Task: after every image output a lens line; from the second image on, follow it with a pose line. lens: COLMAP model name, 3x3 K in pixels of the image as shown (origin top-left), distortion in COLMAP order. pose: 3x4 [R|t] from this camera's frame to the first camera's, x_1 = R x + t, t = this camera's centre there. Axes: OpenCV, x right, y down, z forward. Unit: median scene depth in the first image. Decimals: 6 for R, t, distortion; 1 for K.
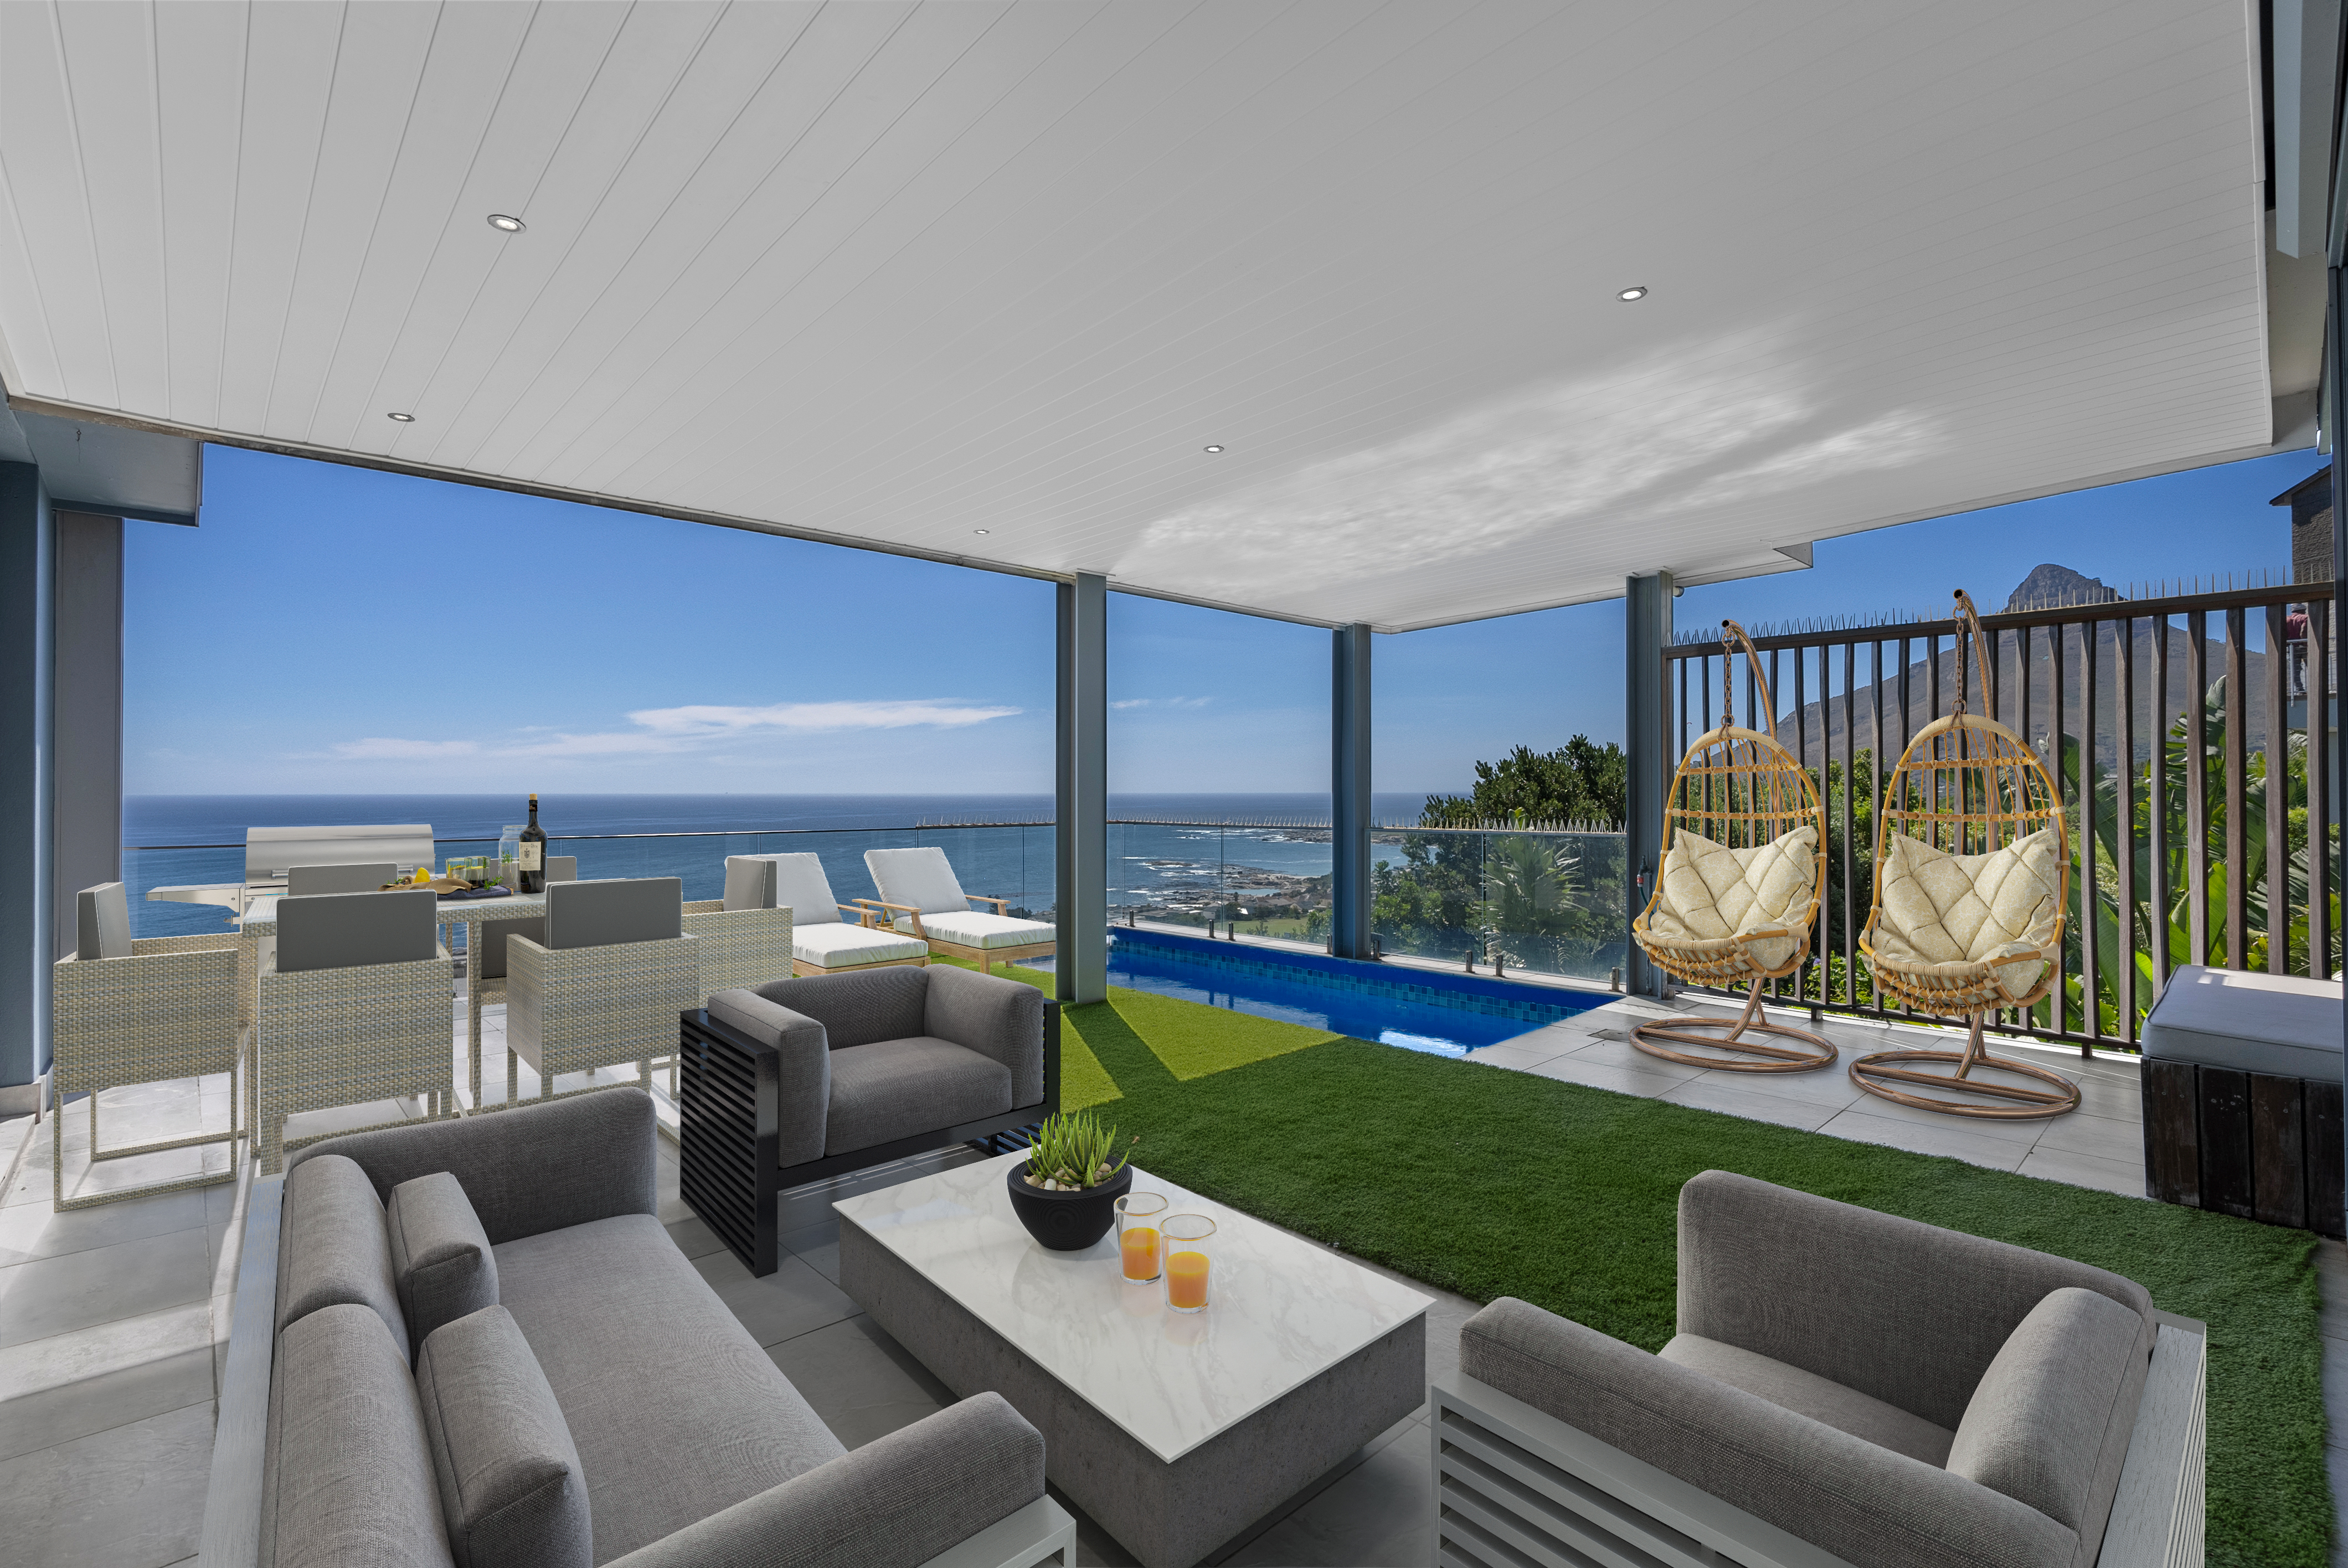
lens RADIAL K [[1055.4, 0, 1197.6], [0, 1055.4, 790.5], [0, 0, 1]] dist [-0.013930, 0.004515]
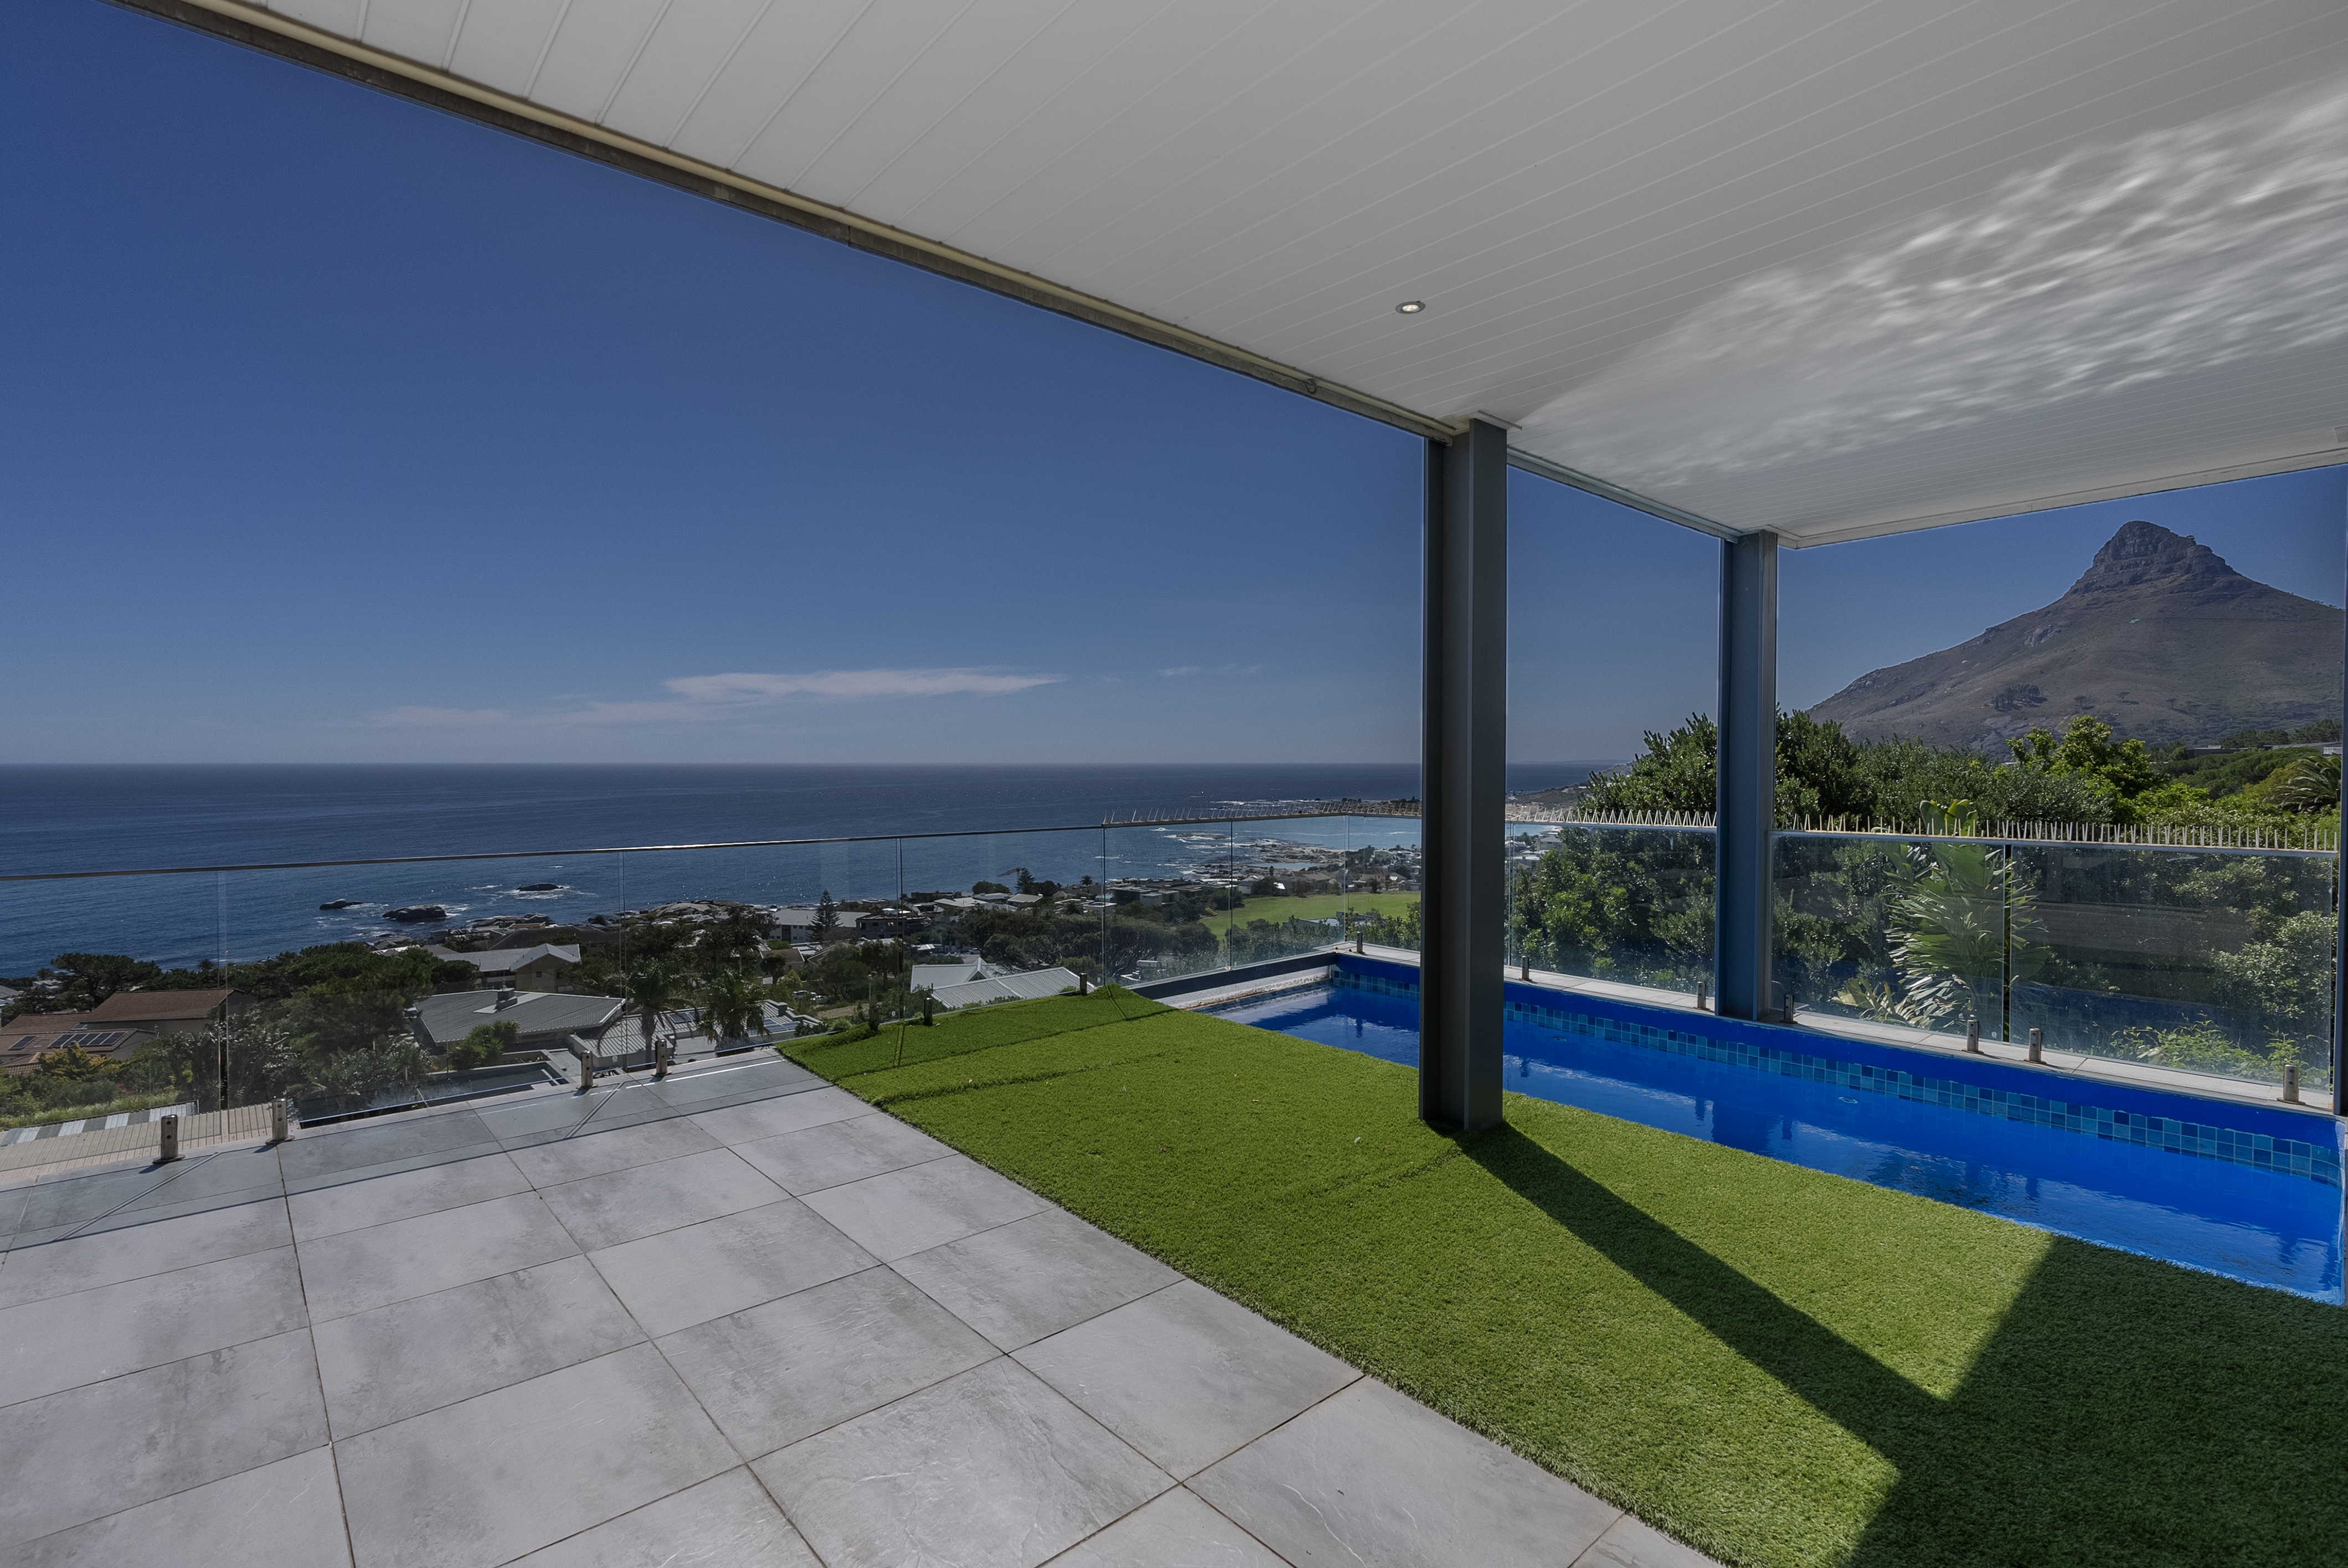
lens RADIAL K [[1055.4, 0, 1165.6], [0, 1055.4, 775.2], [0, 0, 1]] dist [-0.013930, 0.004515]
pose [[0.999069, 0.002589, -0.043065, -0.102425], [-0.001972, 0.999895, 0.014379, -0.004537], [0.043098, -0.014281, 0.998969, 0.151137]]
